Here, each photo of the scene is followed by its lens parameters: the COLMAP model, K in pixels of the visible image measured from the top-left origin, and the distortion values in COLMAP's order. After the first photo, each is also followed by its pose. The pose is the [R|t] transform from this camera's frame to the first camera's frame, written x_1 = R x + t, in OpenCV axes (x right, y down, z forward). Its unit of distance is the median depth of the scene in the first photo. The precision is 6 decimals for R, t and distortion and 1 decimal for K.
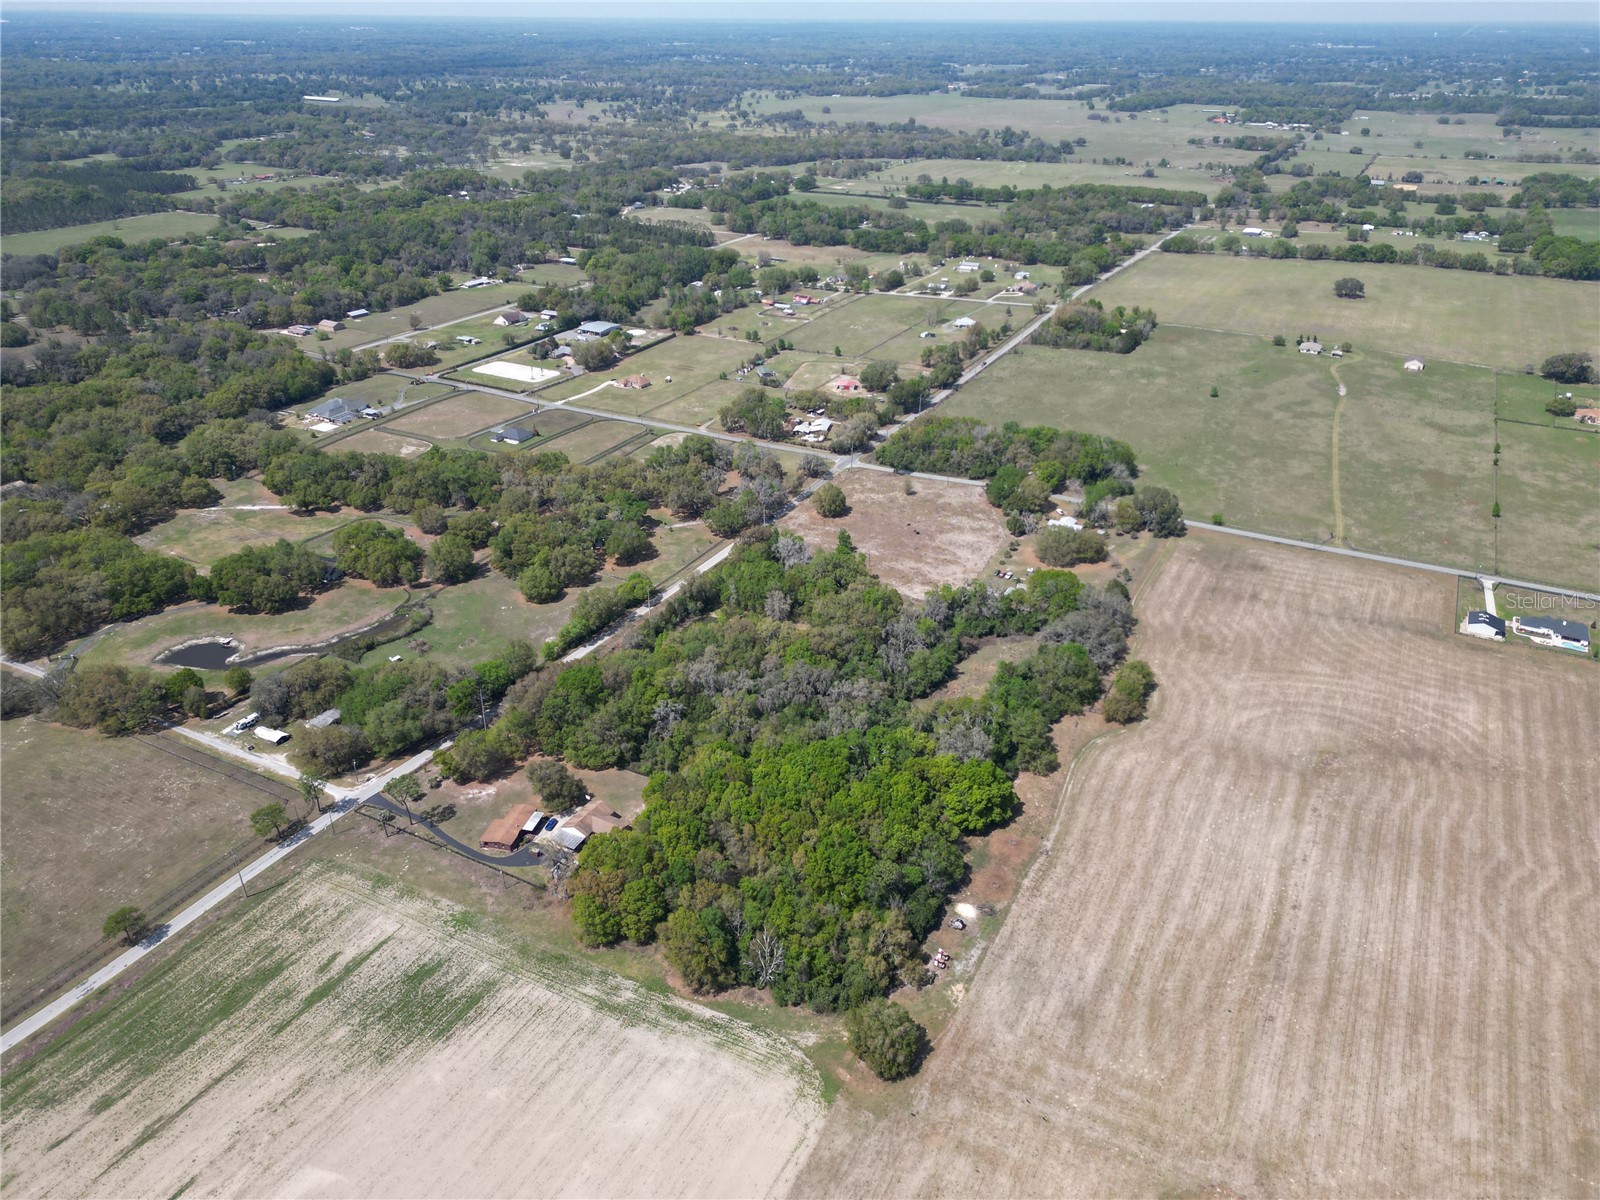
lens RADIAL K [[1125.4, 0, 800.0], [0, 1125.4, 600.0], [0, 0, 1]] dist [0.067283, -0.064621]
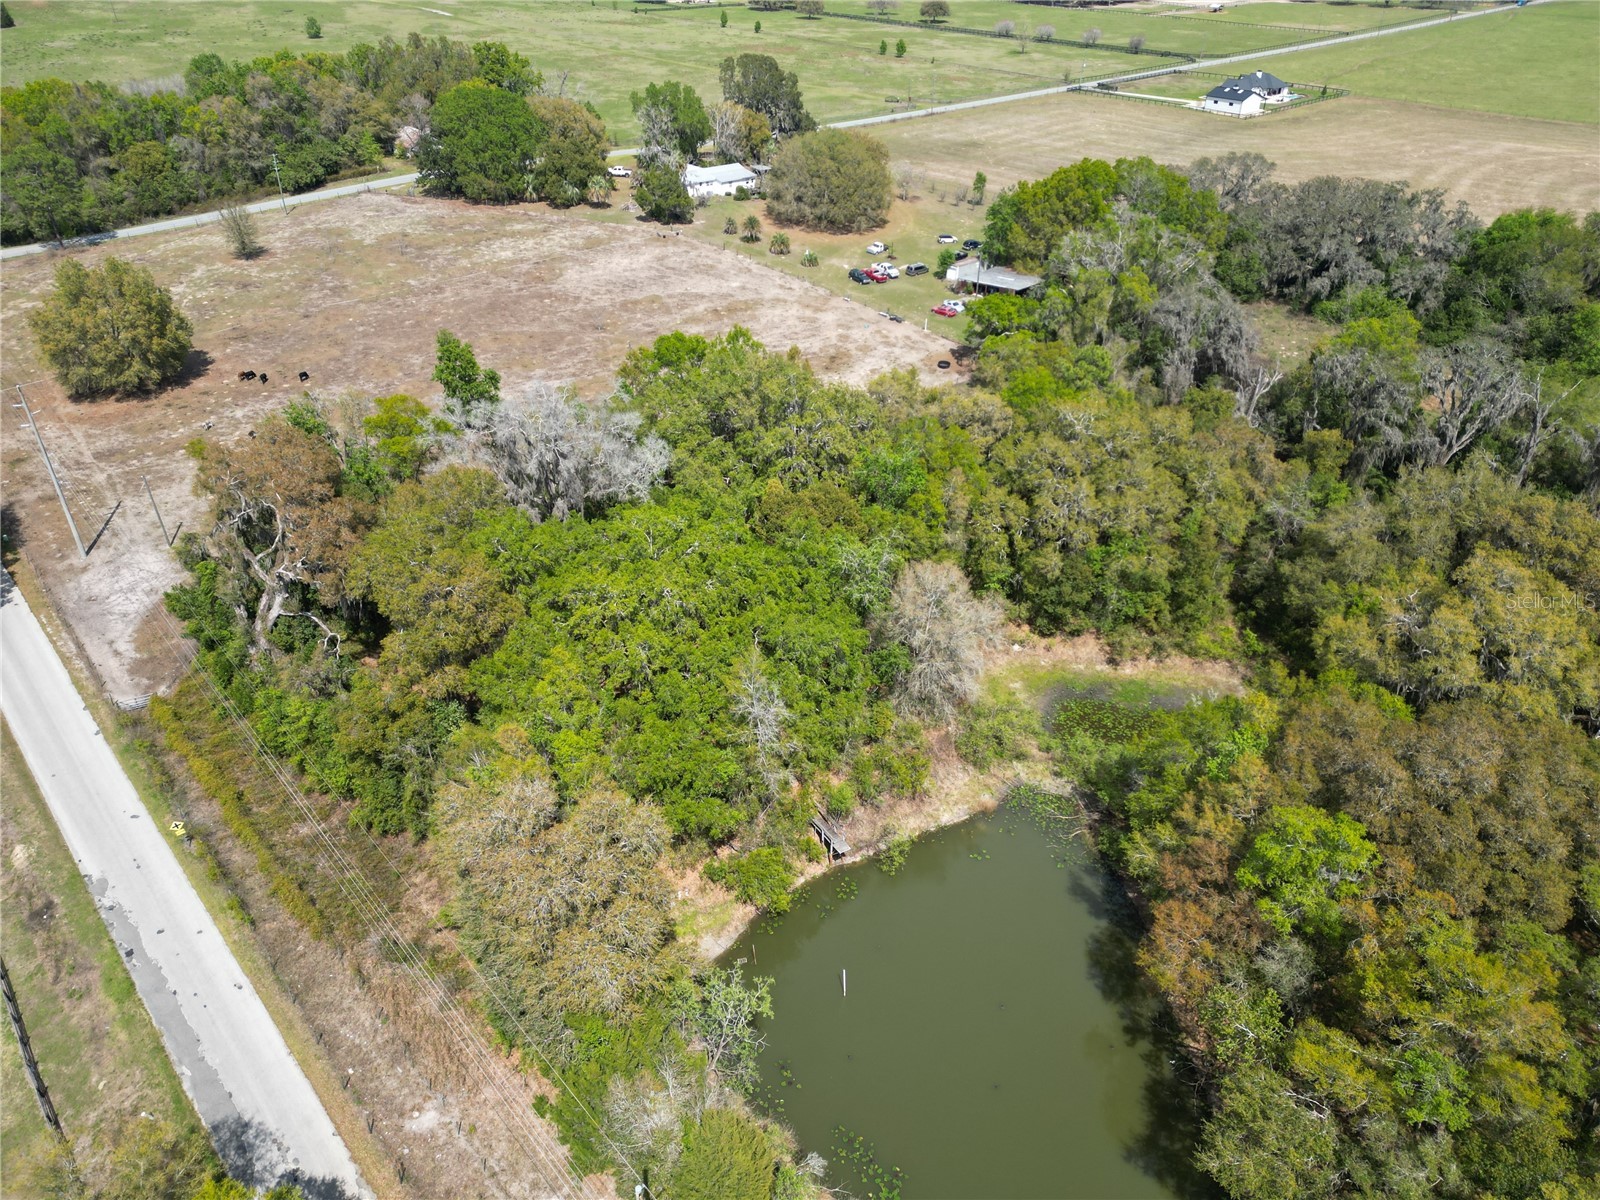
lens RADIAL K [[1125.4, 0, 800.0], [0, 1125.4, 600.0], [0, 0, 1]] dist [0.067283, -0.064621]
pose [[0.339539, -0.510037, 0.790301, -0.184156], [0.428018, 0.831965, 0.353036, -0.083588], [-0.837564, 0.218394, 0.500789, 0.990767]]
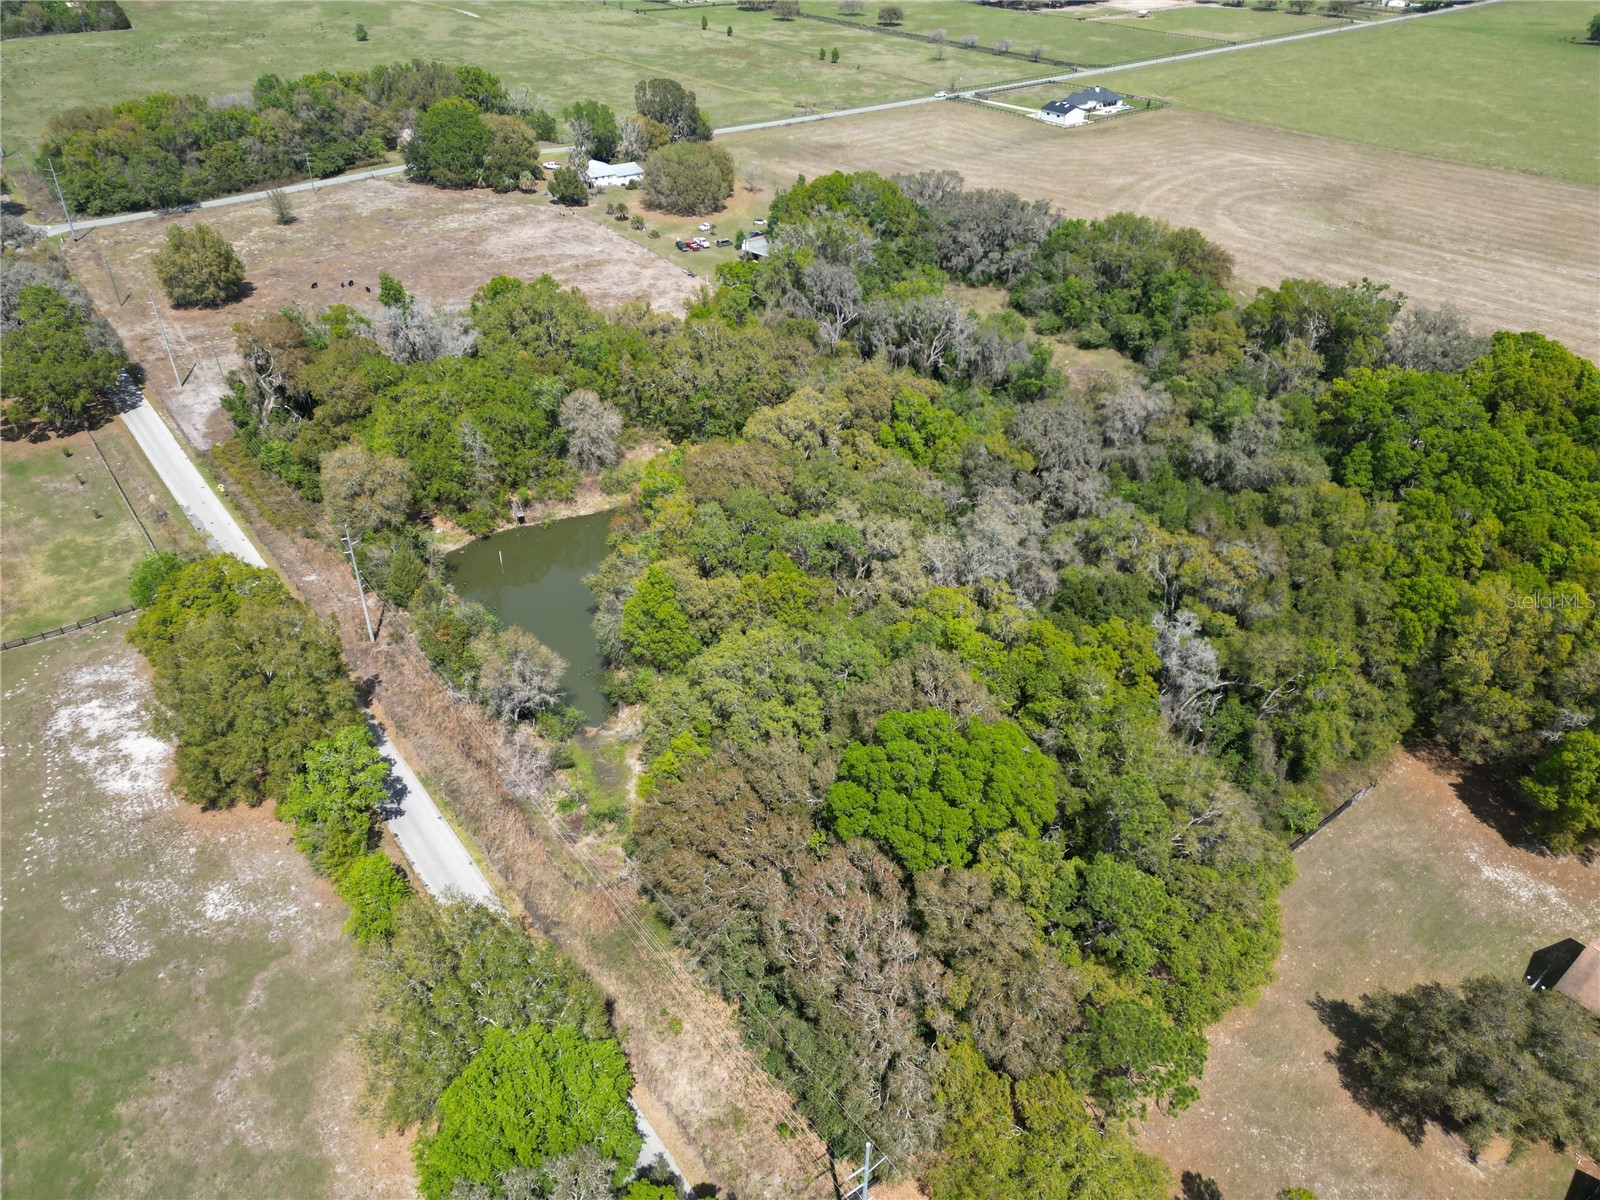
lens RADIAL K [[1125.4, 0, 800.0], [0, 1125.4, 600.0], [0, 0, 1]] dist [0.067283, -0.064621]
pose [[0.402417, -0.518112, 0.754732, -0.331430], [0.413552, 0.838401, 0.355046, -0.058385], [-0.816722, 0.169245, 0.551653, 0.793782]]
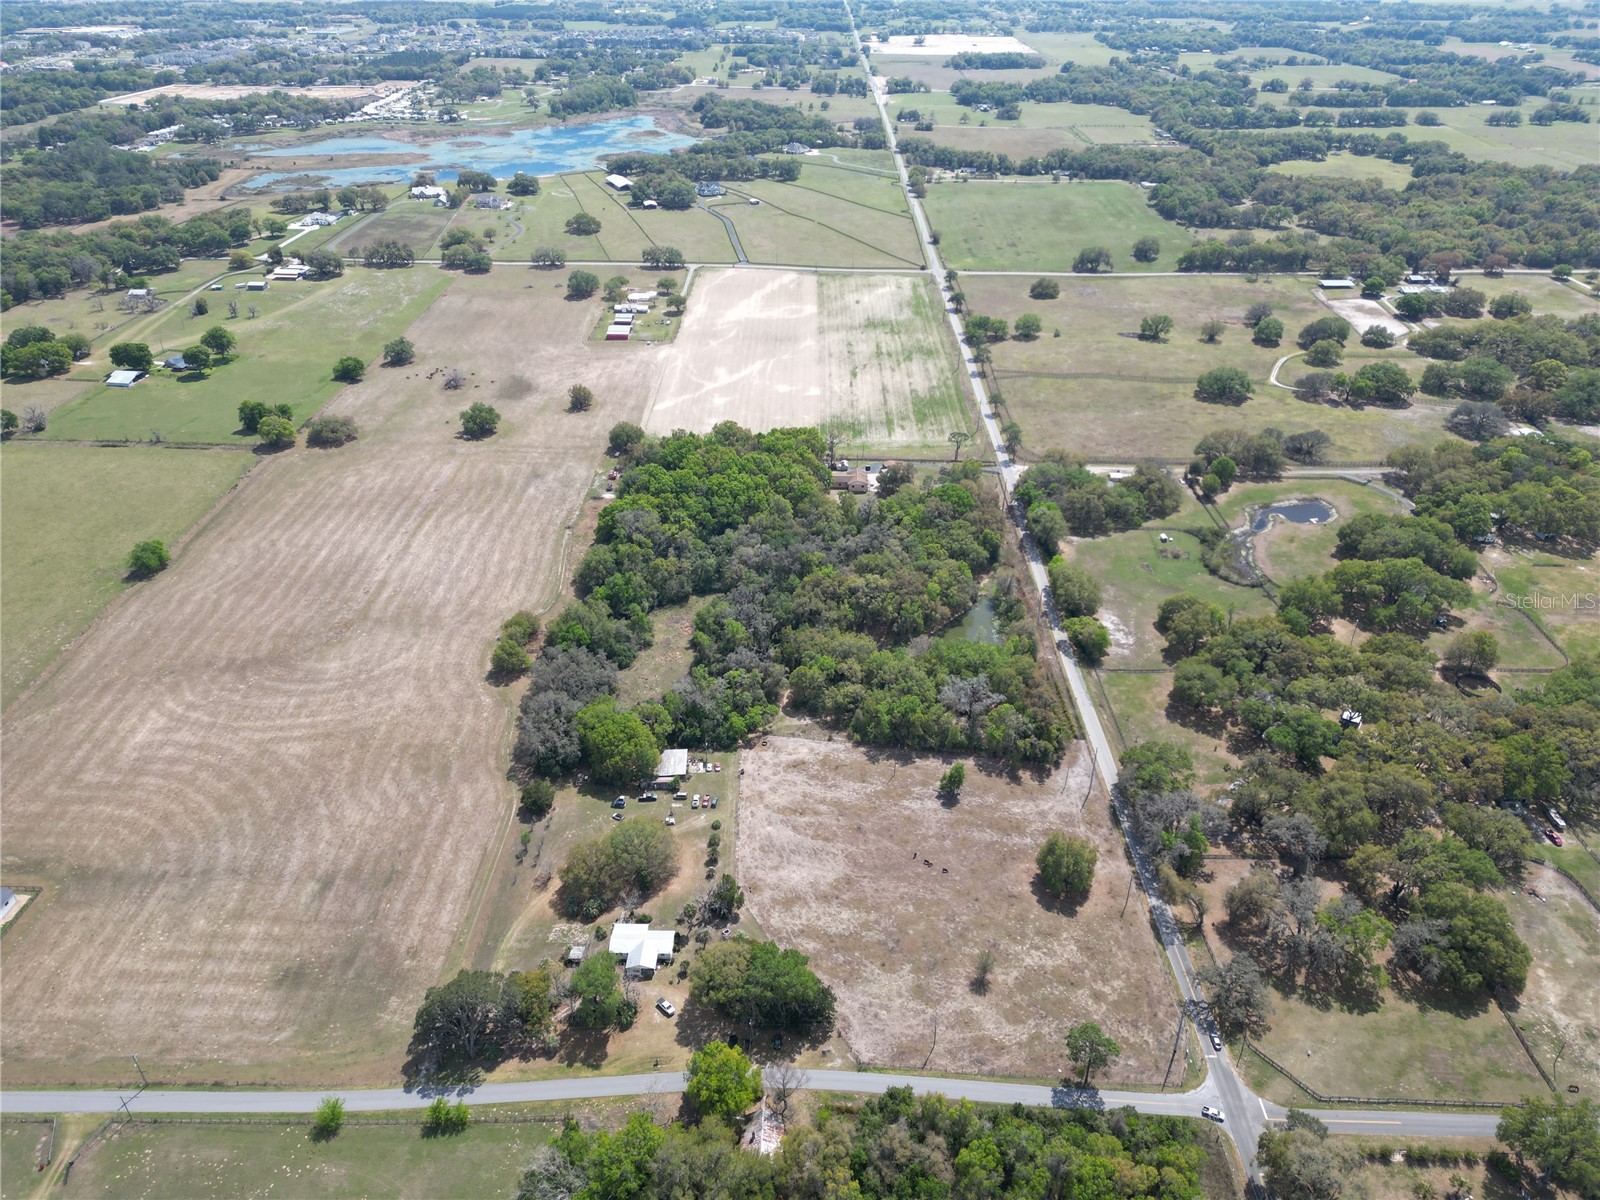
lens RADIAL K [[1125.4, 0, 800.0], [0, 1125.4, 600.0], [0, 0, 1]] dist [0.067283, -0.064621]
pose [[-0.885219, 0.232753, -0.402757, 0.426107], [-0.216774, 0.559655, 0.799872, -0.731347], [0.411578, 0.795369, -0.444963, 1.402753]]
